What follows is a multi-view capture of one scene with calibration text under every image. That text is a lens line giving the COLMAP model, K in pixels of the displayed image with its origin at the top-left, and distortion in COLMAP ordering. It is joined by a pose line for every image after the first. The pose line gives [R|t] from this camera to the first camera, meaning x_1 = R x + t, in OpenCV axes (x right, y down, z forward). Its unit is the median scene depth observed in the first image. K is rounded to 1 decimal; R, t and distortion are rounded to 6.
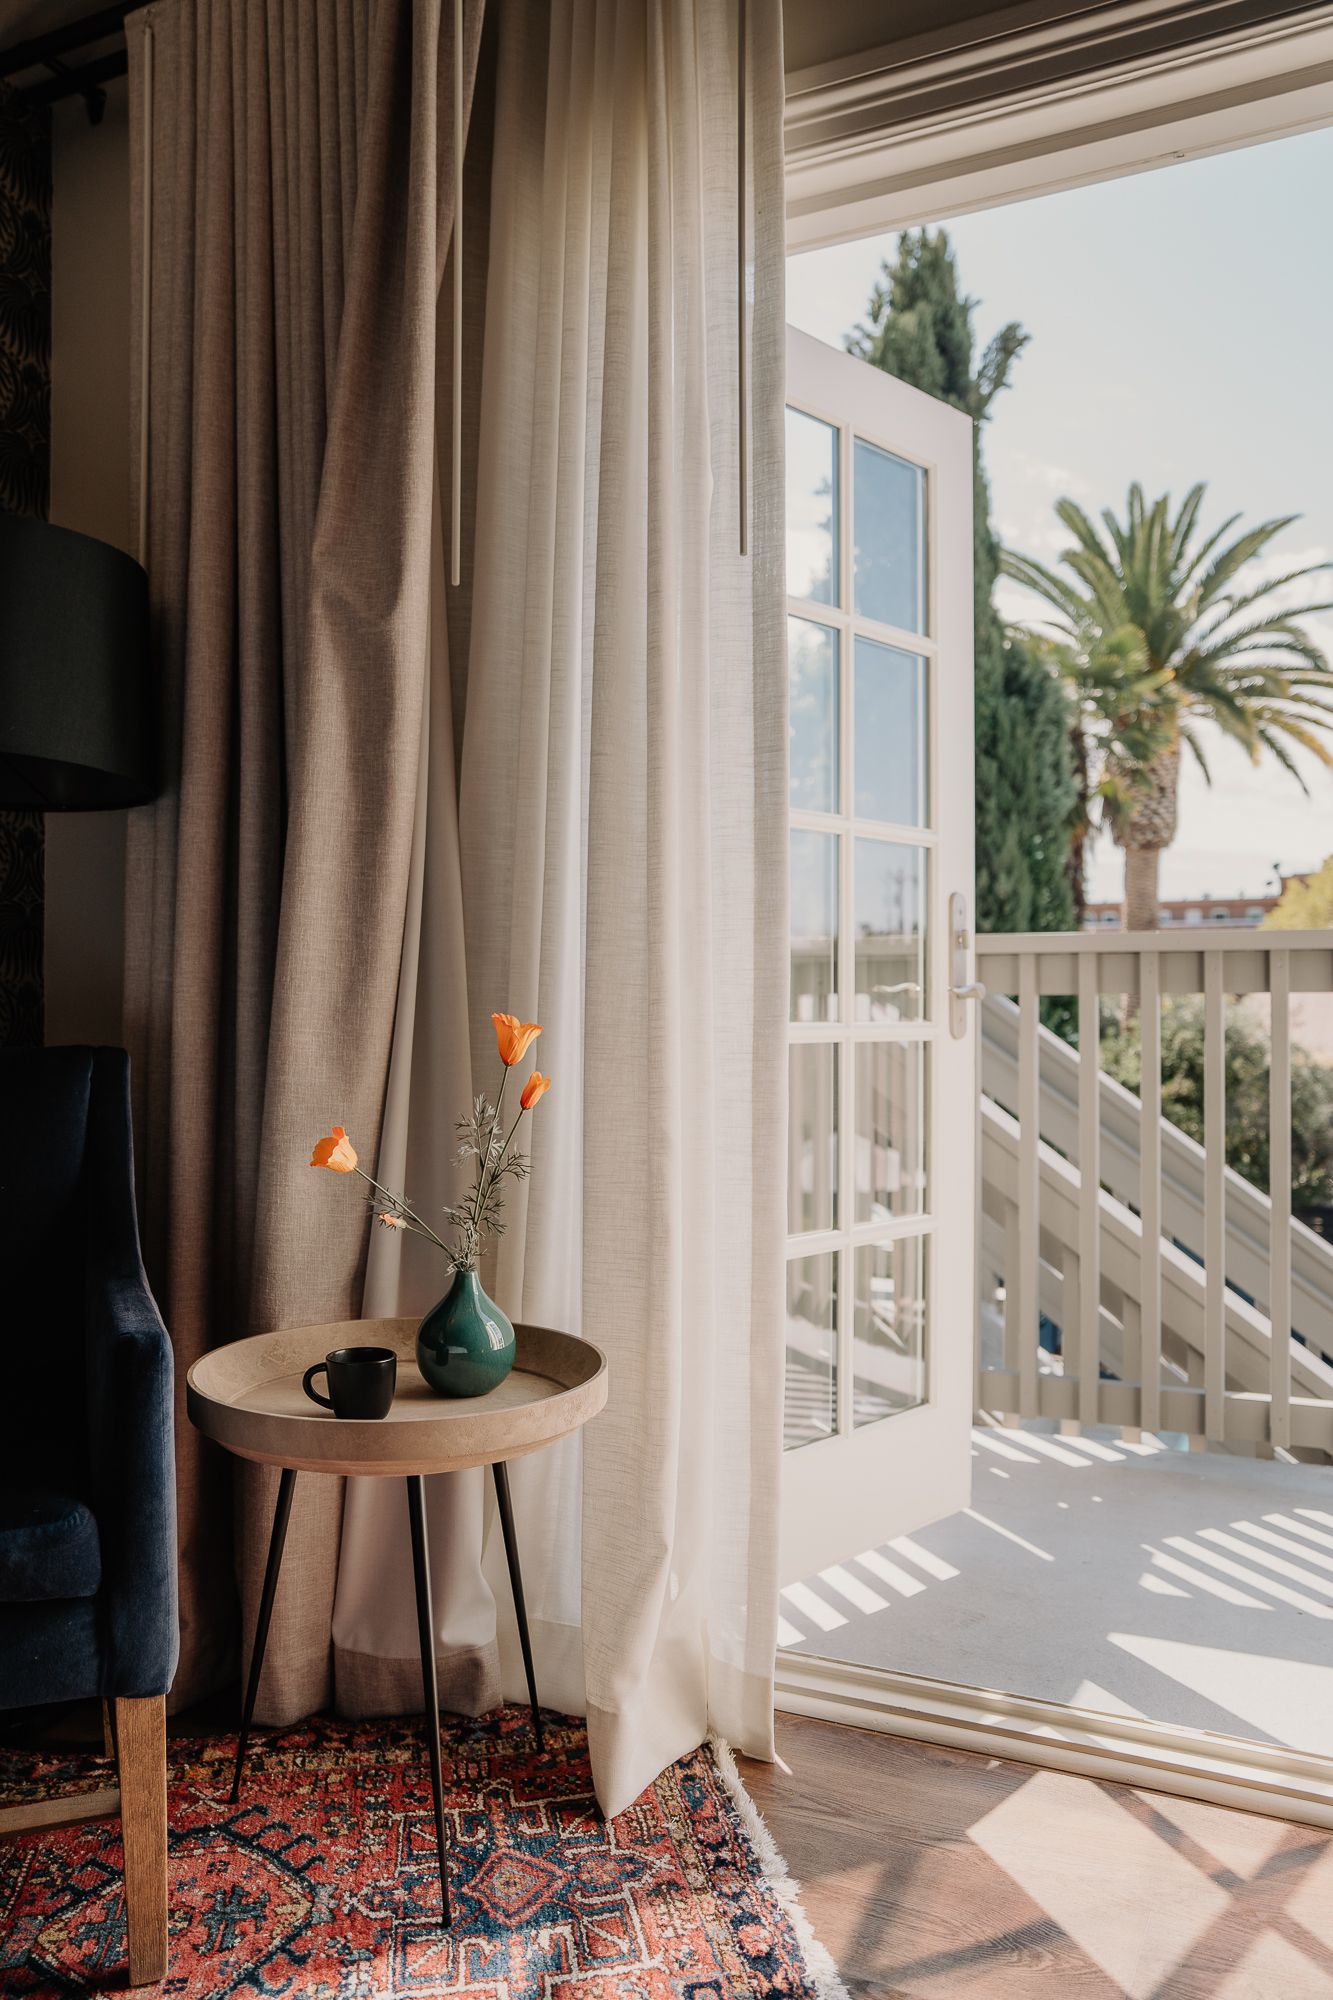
lens RADIAL K [[1475.9, 0, 666.5], [0, 1475.9, 1000.0], [0, 0, 1]] dist [-0.096586, 0.069179]
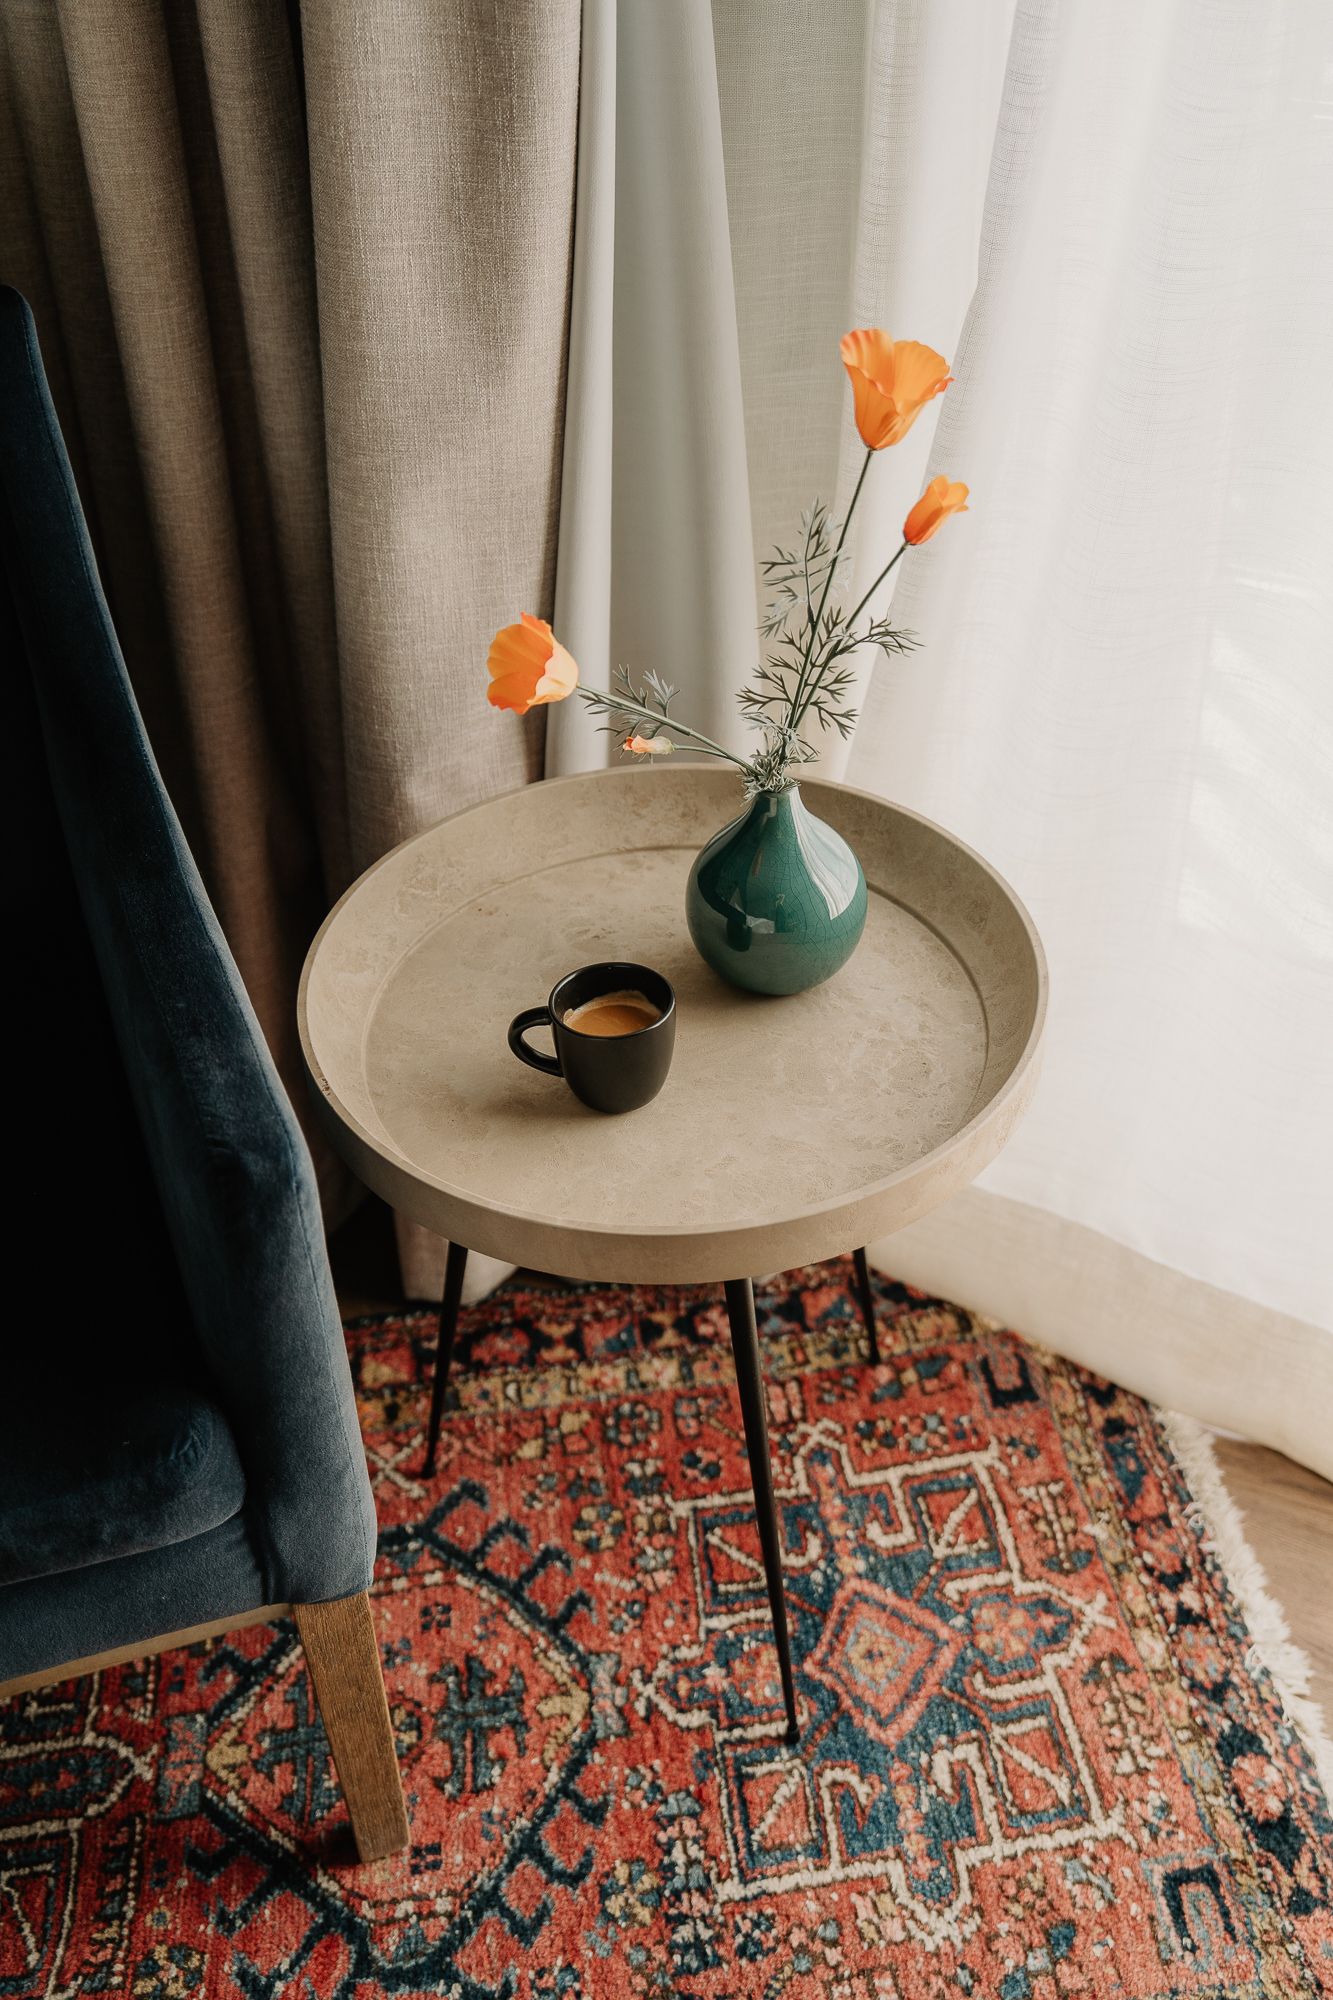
lens RADIAL K [[2295.1, 0, 666.5], [0, 2295.1, 1000.0], [0, 0, 1]] dist [0.063228, 0.019234]
pose [[0.998121, -0.000843, -0.061263, -0.131901], [0.038612, 0.785003, 0.618288, -0.284966], [0.047571, -0.619492, 0.783561, 0.317393]]
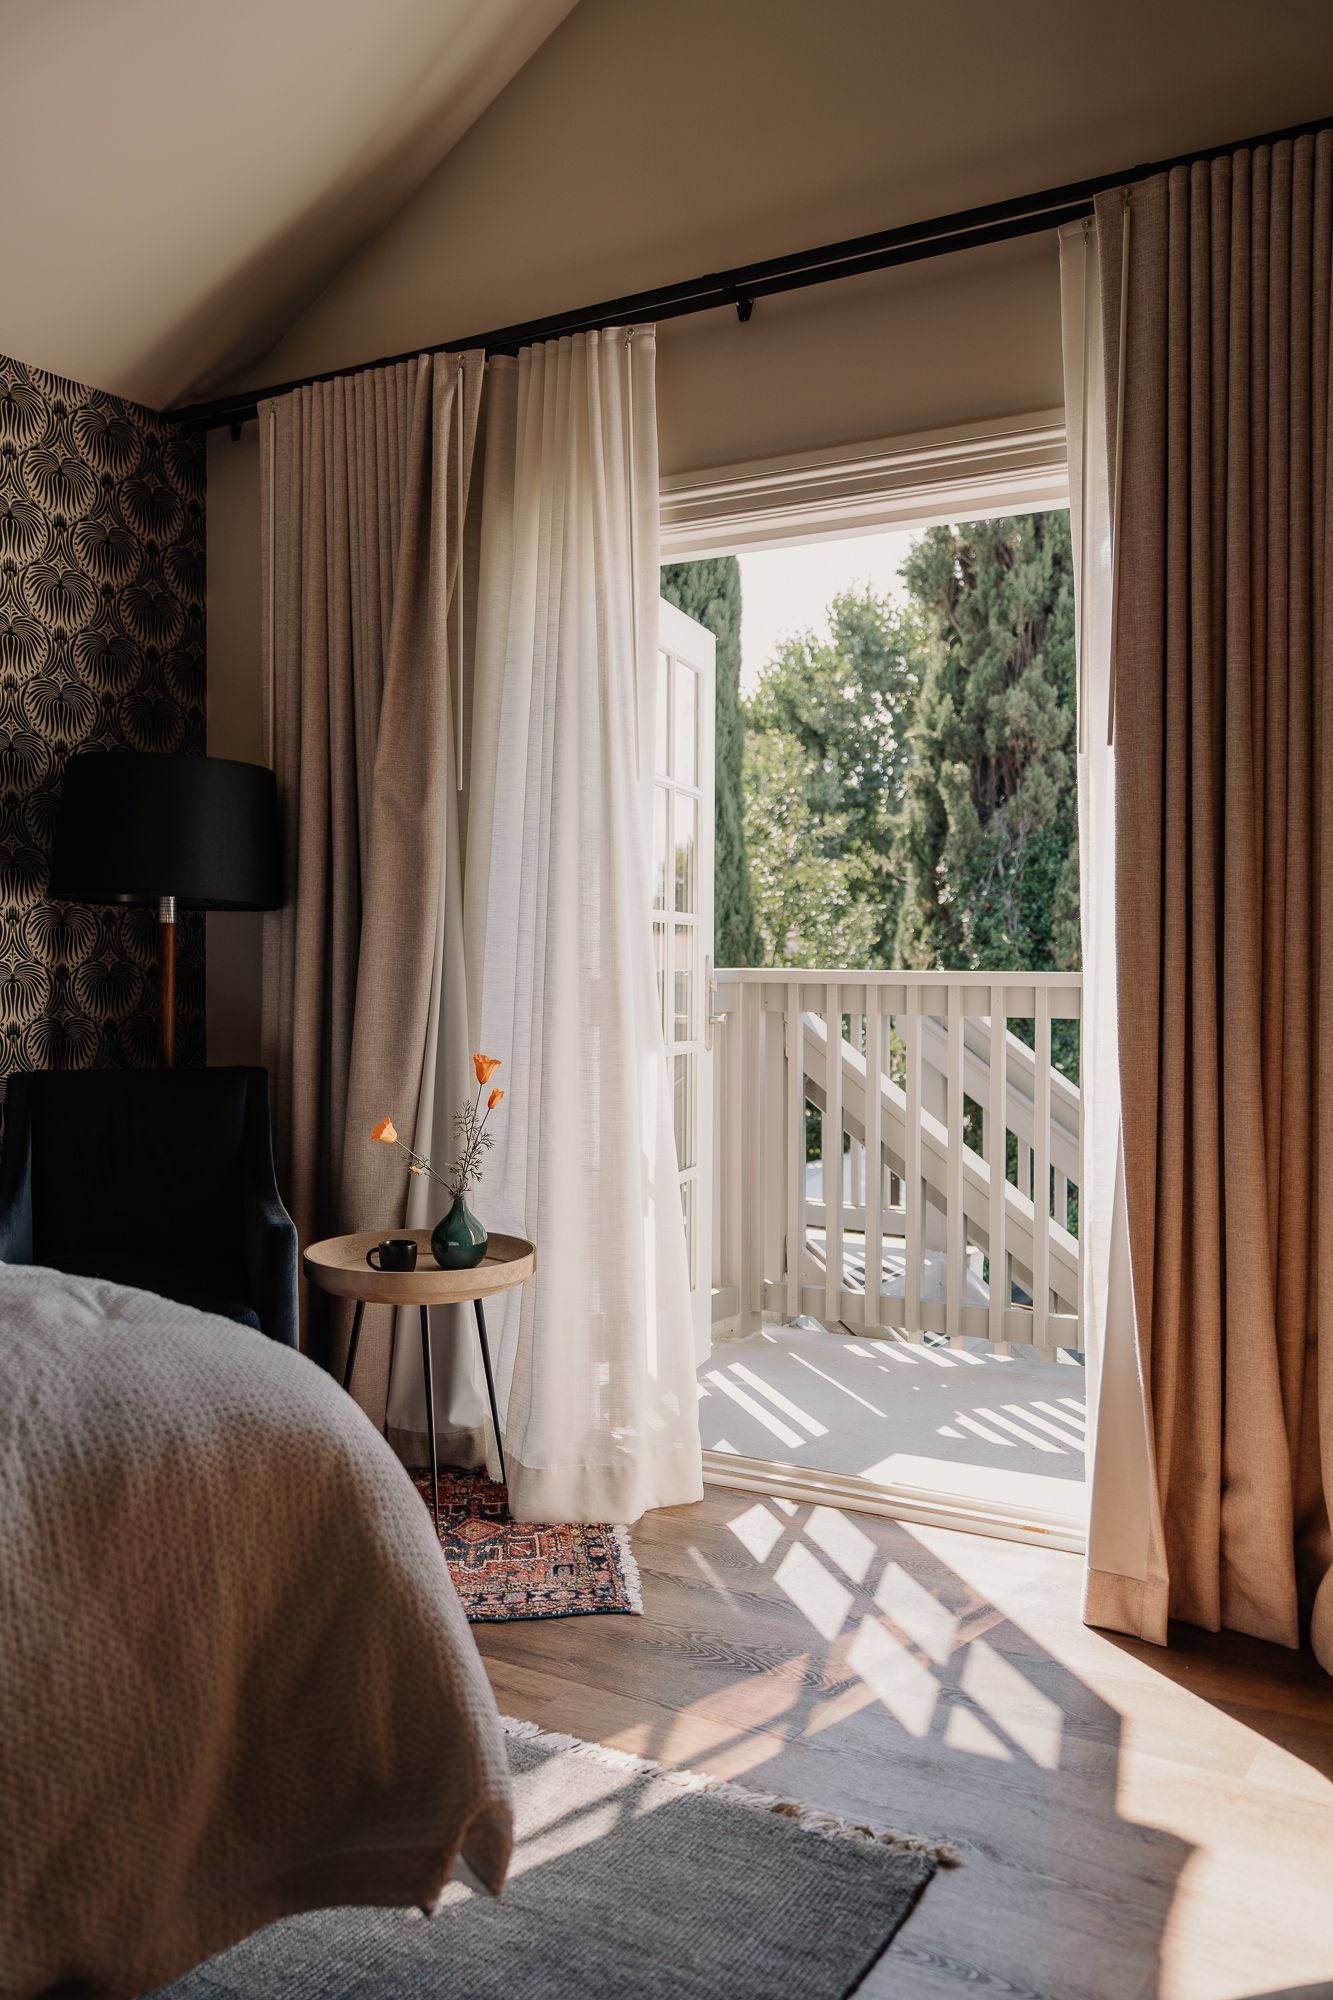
lens RADIAL K [[1566.8, 0, 666.5], [0, 1566.8, 1000.0], [0, 0, 1]] dist [-0.069758, -0.000529]
pose [[0.996972, 0.006928, -0.077449, 0.270782], [-0.004749, 0.999589, 0.028284, -0.115336], [0.077614, -0.027830, 0.996595, -0.894873]]
